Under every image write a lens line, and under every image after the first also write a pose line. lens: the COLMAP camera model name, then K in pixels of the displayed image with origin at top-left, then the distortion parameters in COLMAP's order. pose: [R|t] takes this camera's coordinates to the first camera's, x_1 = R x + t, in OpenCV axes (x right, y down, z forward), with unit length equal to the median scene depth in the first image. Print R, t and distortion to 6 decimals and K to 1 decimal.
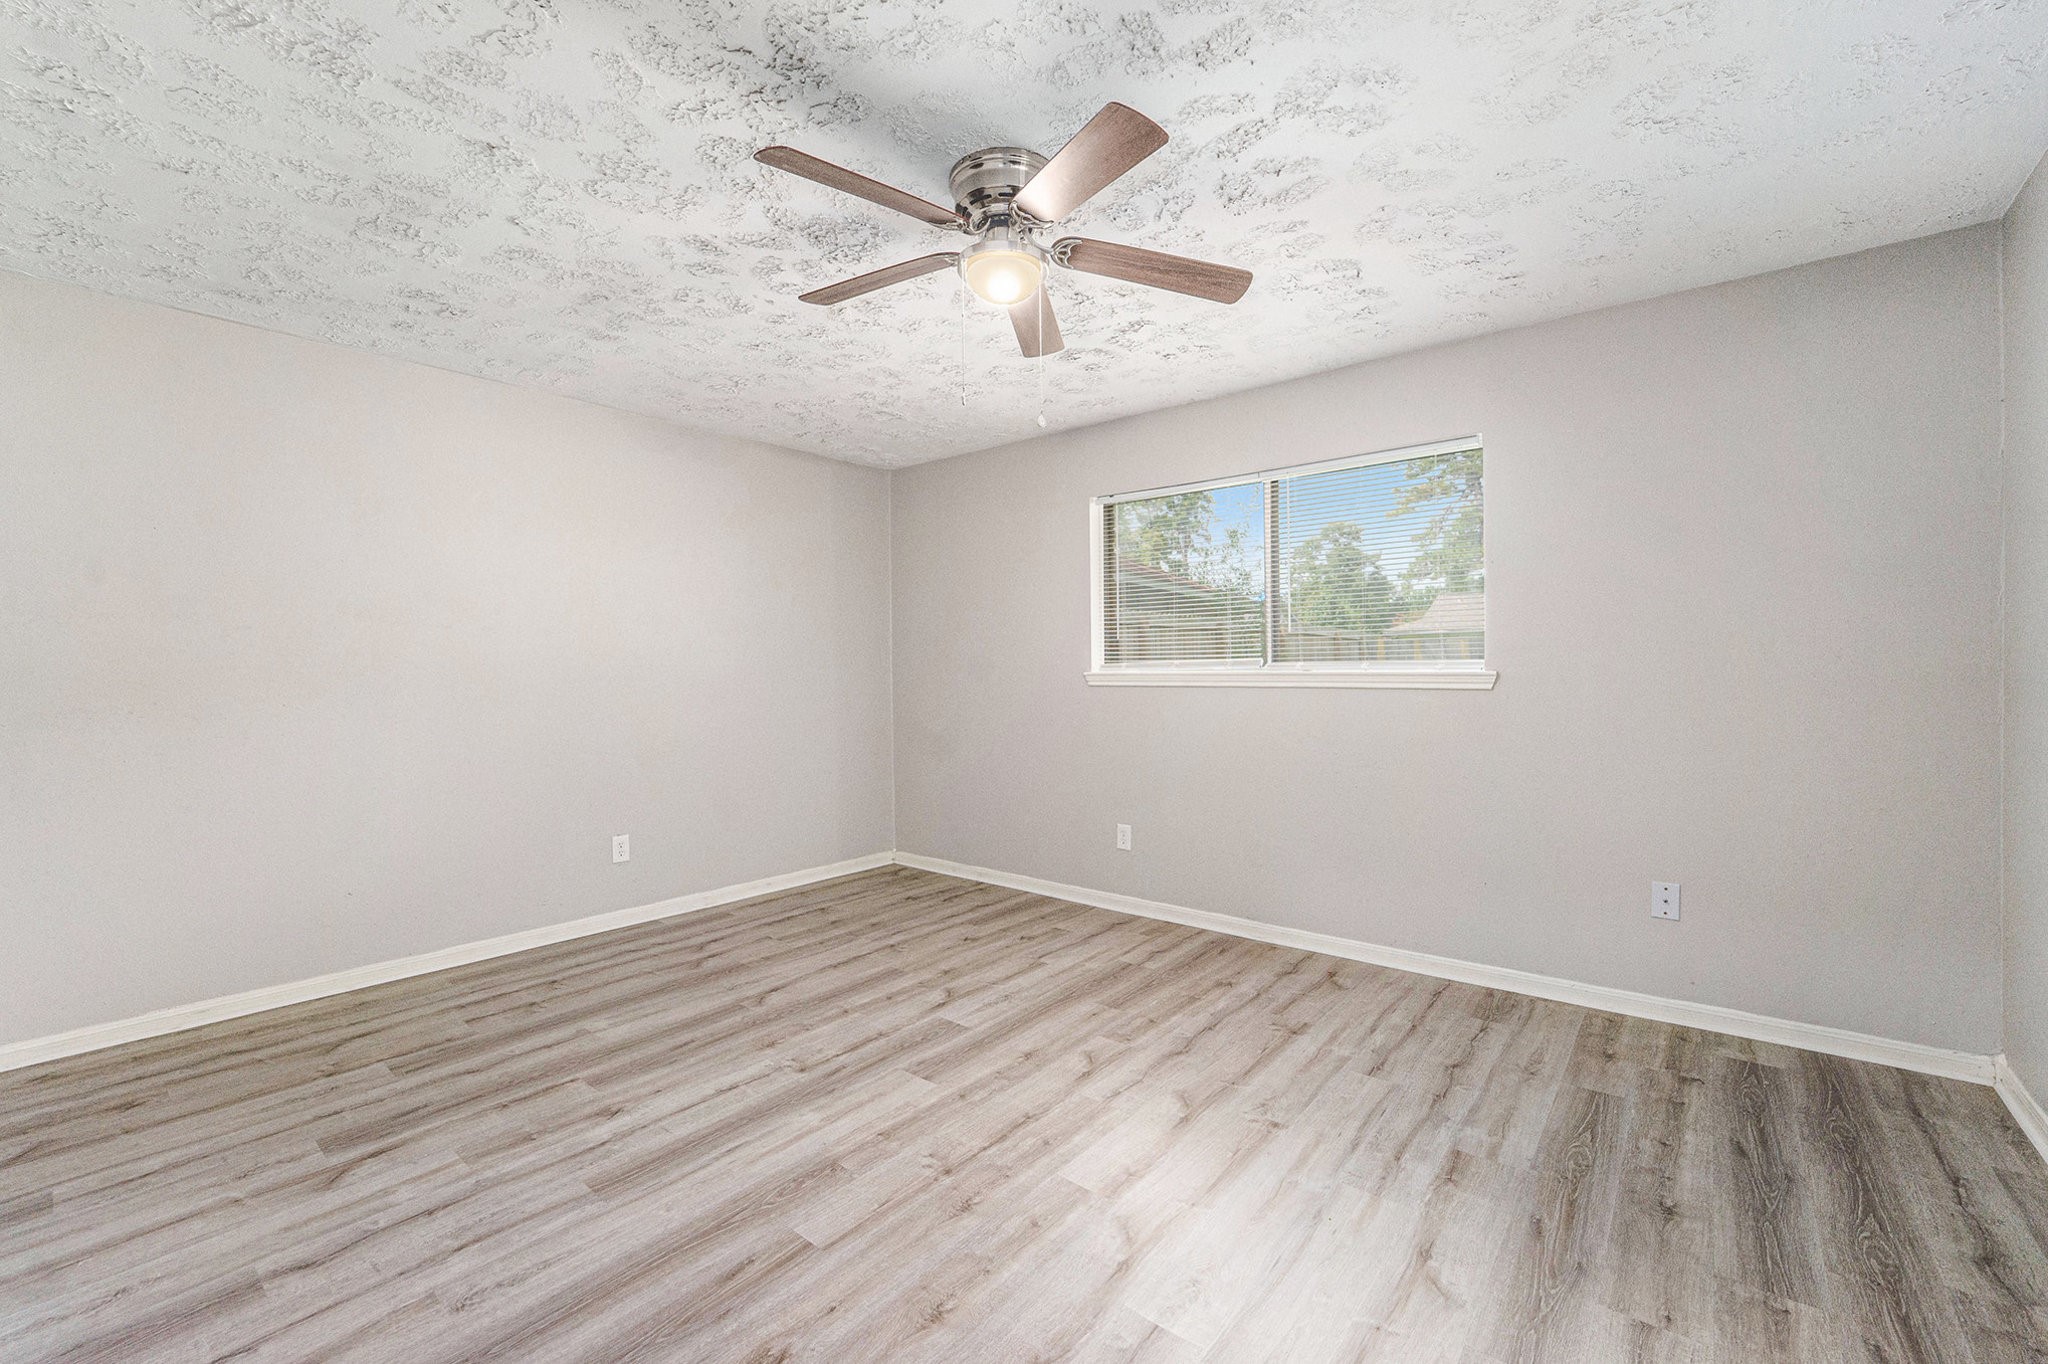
lens RADIAL K [[848.9, 0, 1011.6], [0, 848.9, 688.1], [0, 0, 1]] dist [-0.024868, -0.000628]
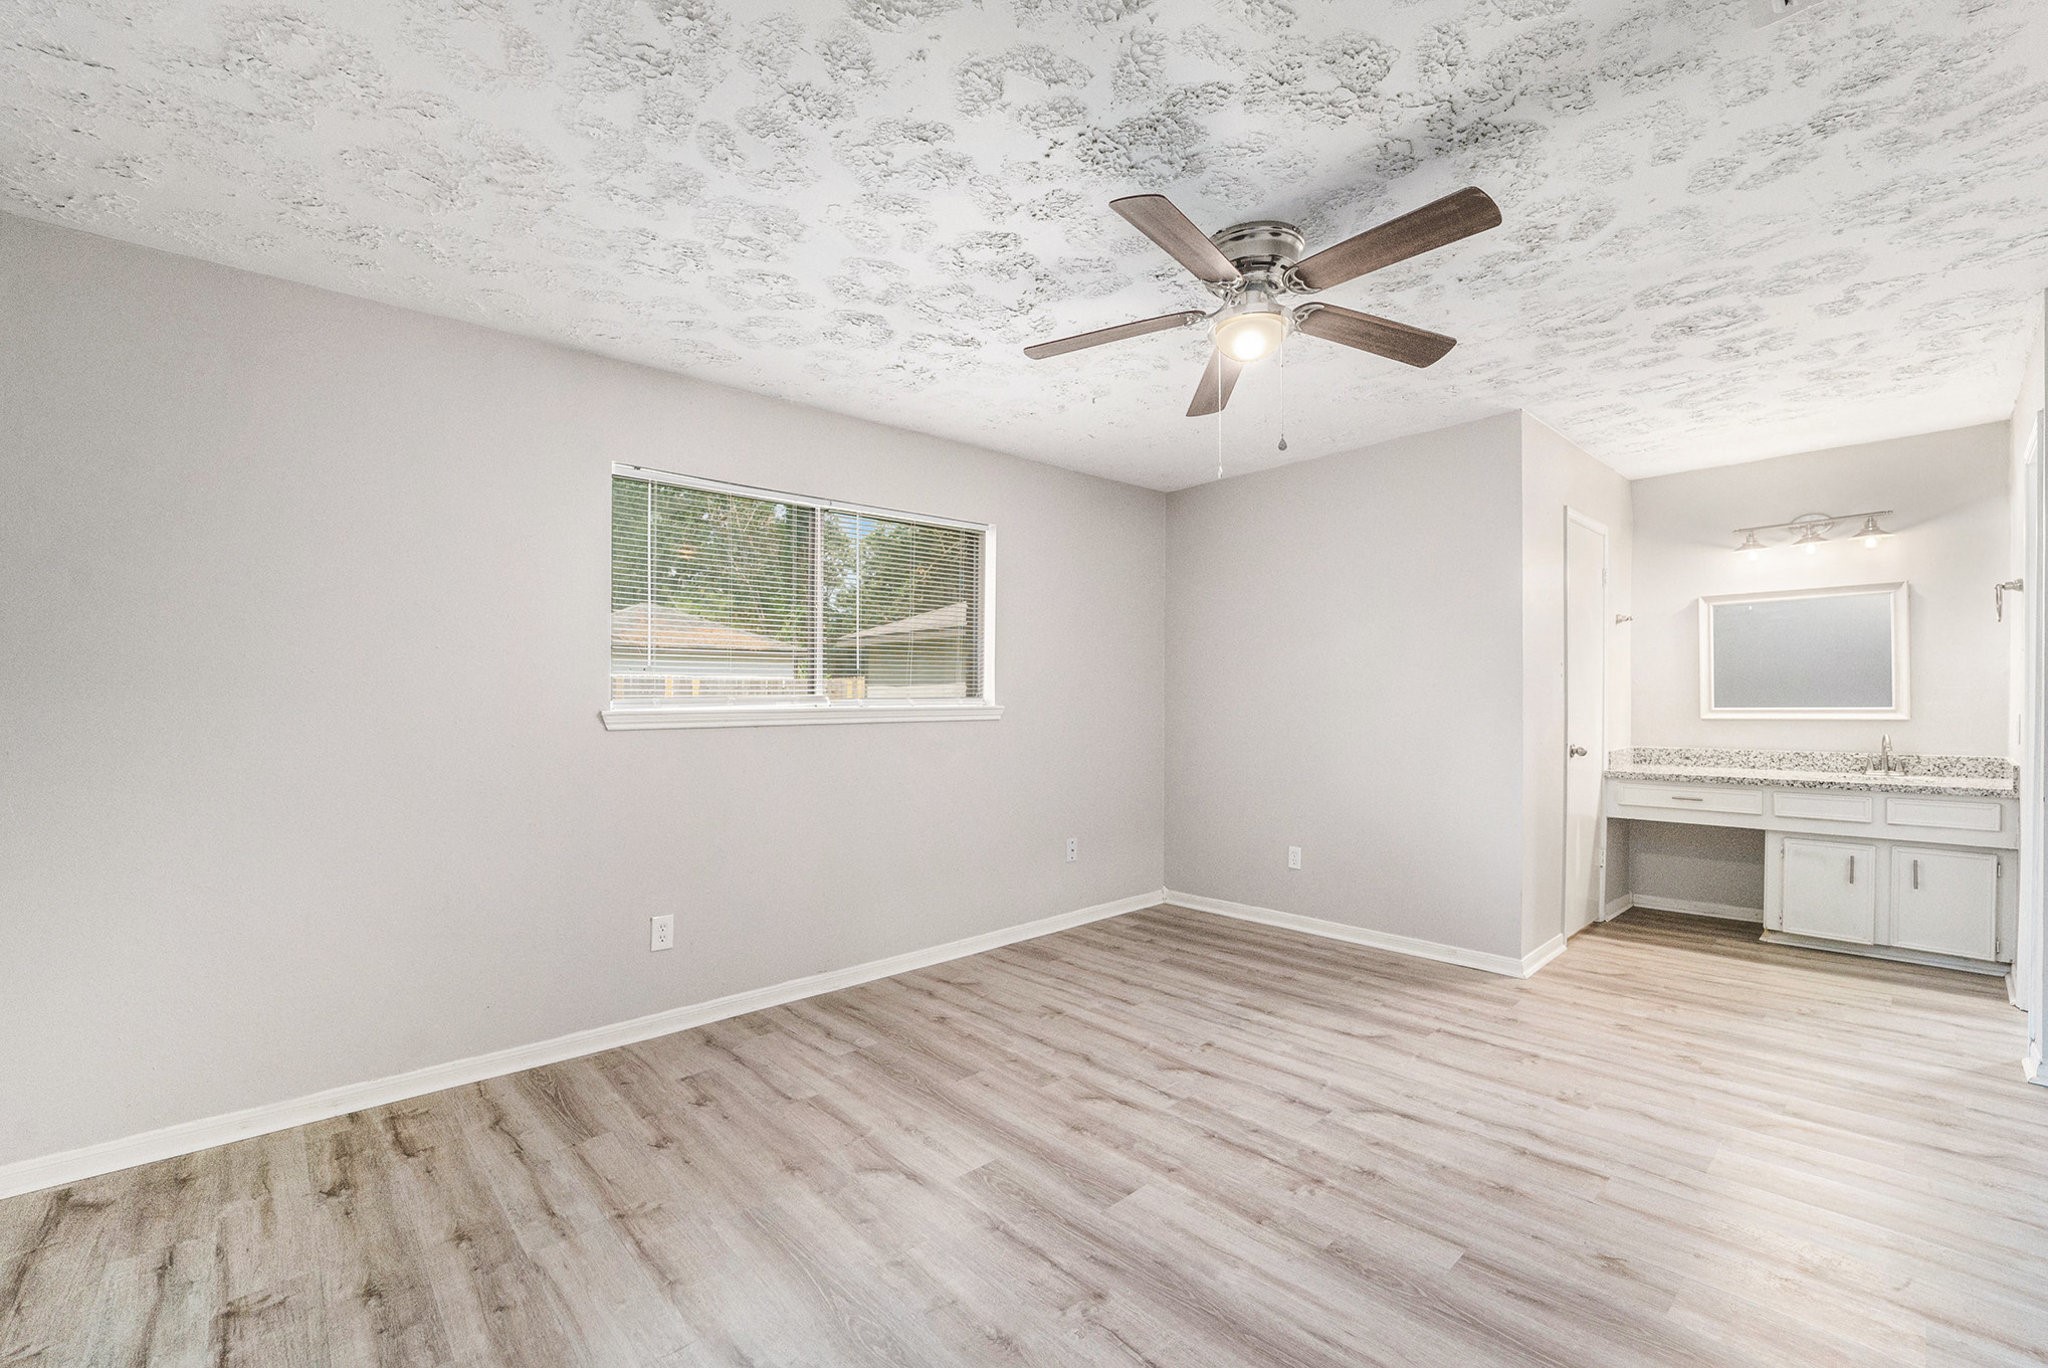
lens RADIAL K [[848.9, 0, 1040.2], [0, 848.9, 697.9], [0, 0, 1]] dist [-0.024868, -0.000628]
pose [[0.132289, 0.008618, 0.991174, -0.874078], [0.033886, 0.999338, -0.013212, -0.012610], [-0.990632, 0.035334, 0.131909, 0.898598]]
